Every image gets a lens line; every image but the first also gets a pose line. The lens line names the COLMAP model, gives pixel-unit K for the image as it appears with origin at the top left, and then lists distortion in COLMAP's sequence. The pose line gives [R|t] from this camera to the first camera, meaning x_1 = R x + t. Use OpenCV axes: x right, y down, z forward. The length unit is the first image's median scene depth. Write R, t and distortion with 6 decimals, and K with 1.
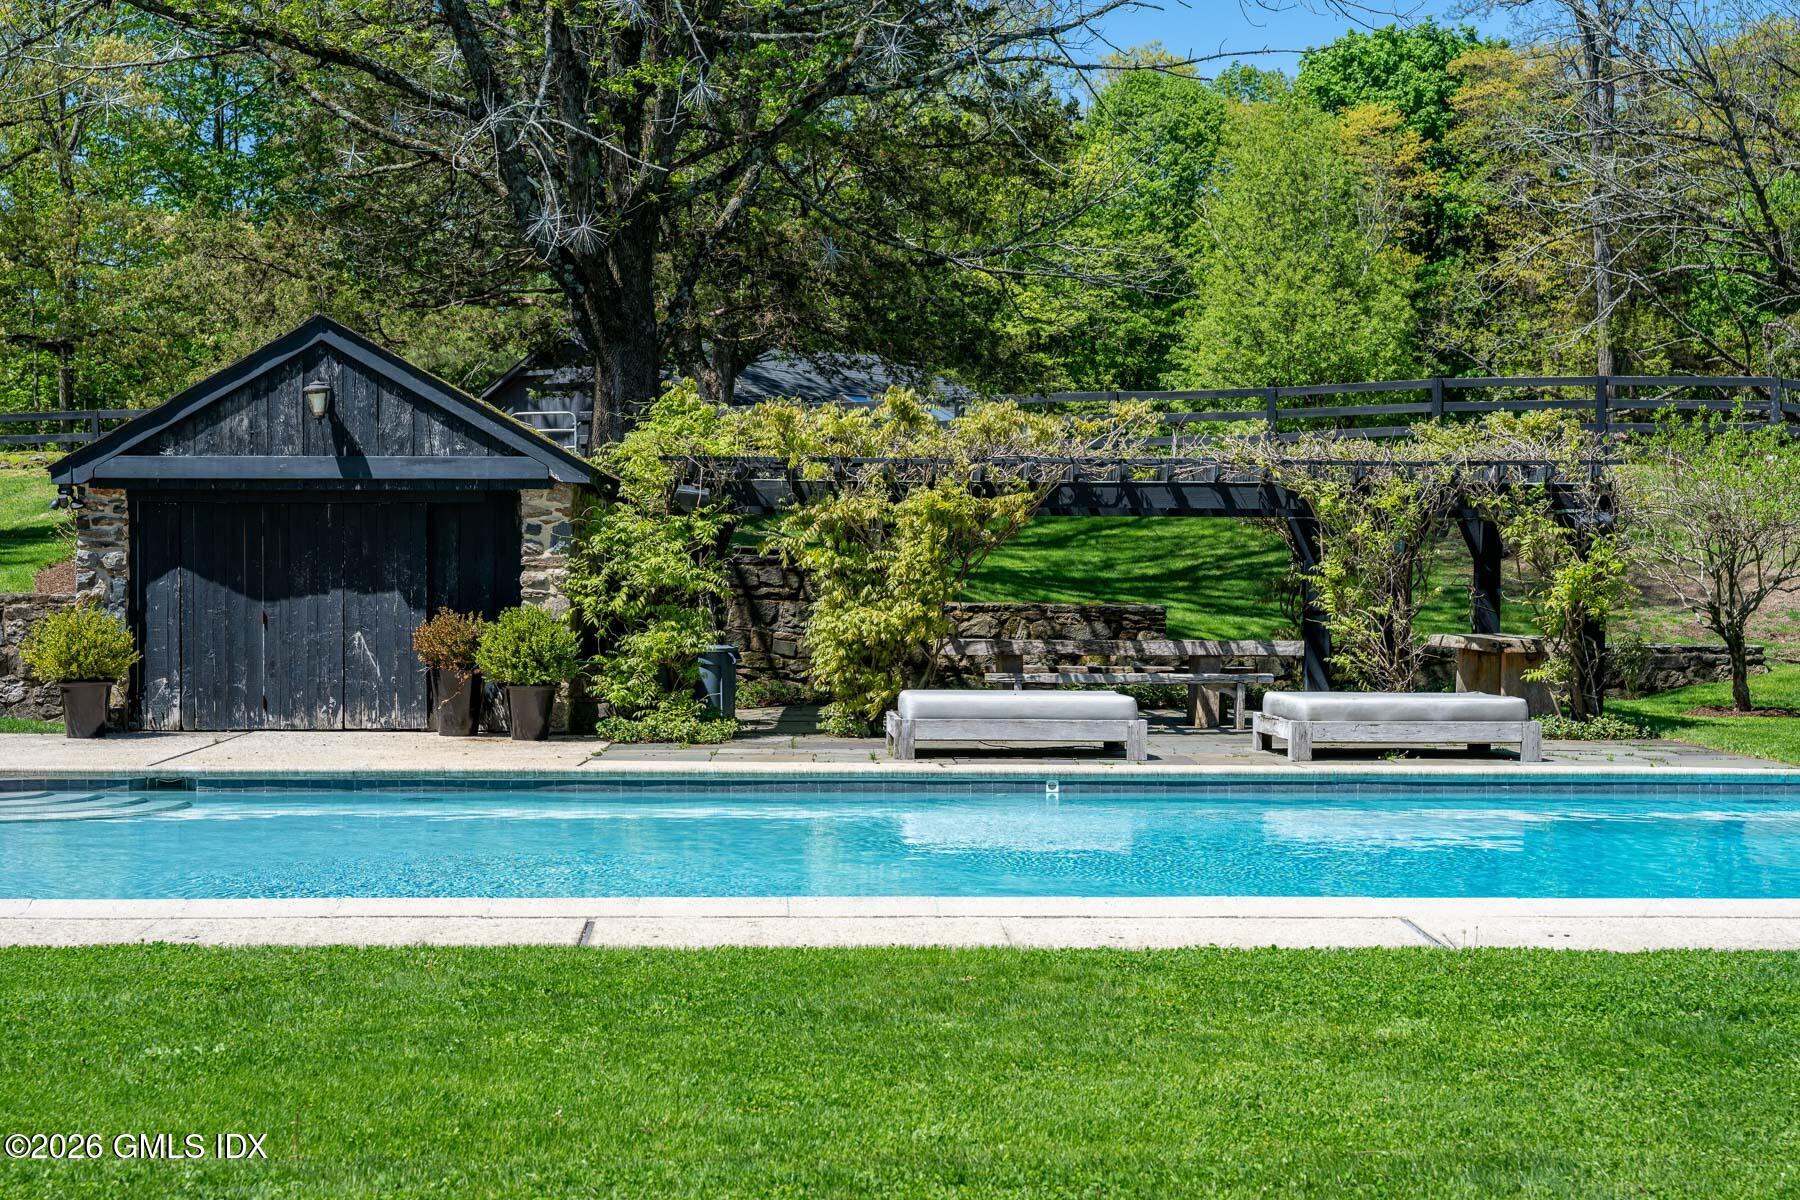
lens RADIAL K [[2935.4, 0, 900.0], [0, 2935.4, 600.0], [0, 0, 1]] dist [0.048688, 0.072163]
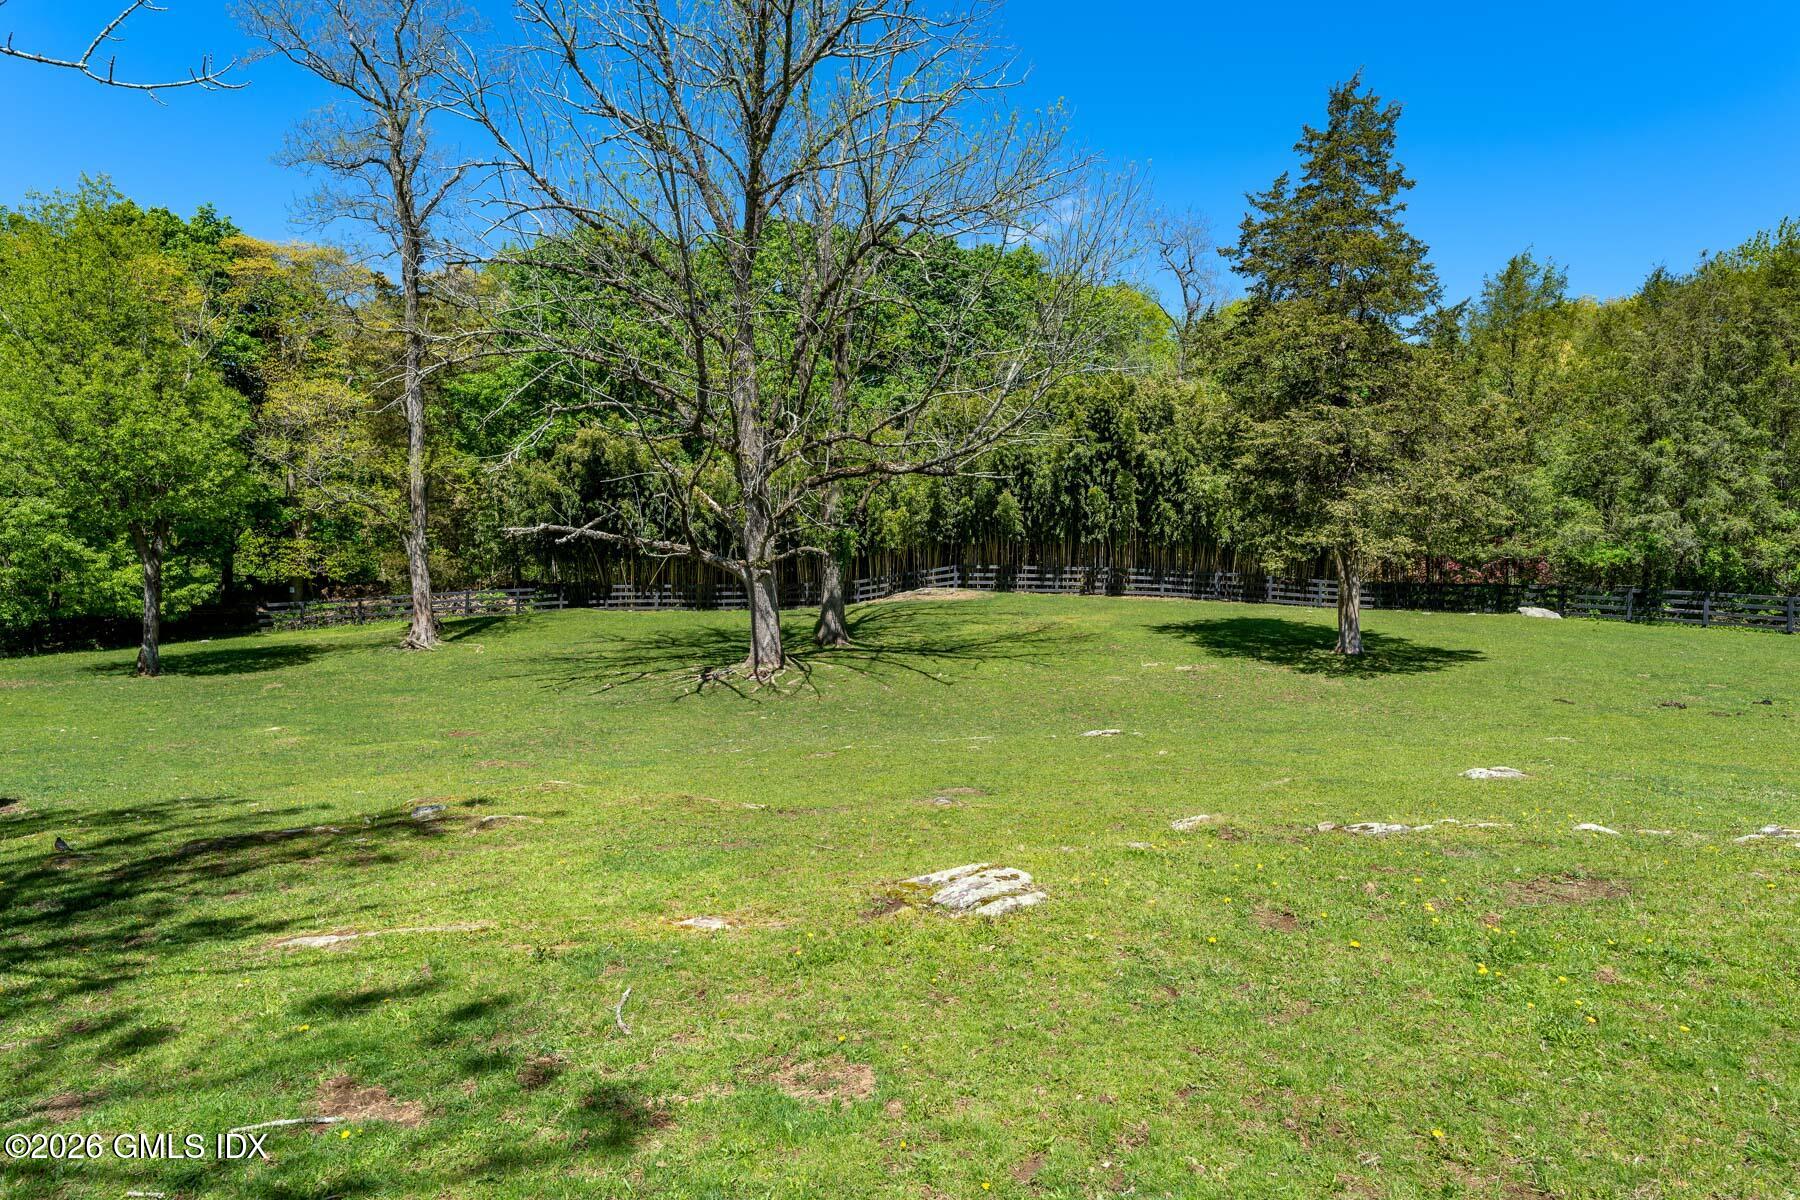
lens RADIAL K [[1063.9, 0, 900.0], [0, 1063.9, 600.0], [0, 0, 1]] dist [0.000735, 0.000523]
pose [[0.670576, 0.001293, 0.741839, 0.046716], [-0.013082, 0.999864, 0.010083, -0.040092], [-0.741725, -0.016465, 0.670502, 0.564312]]
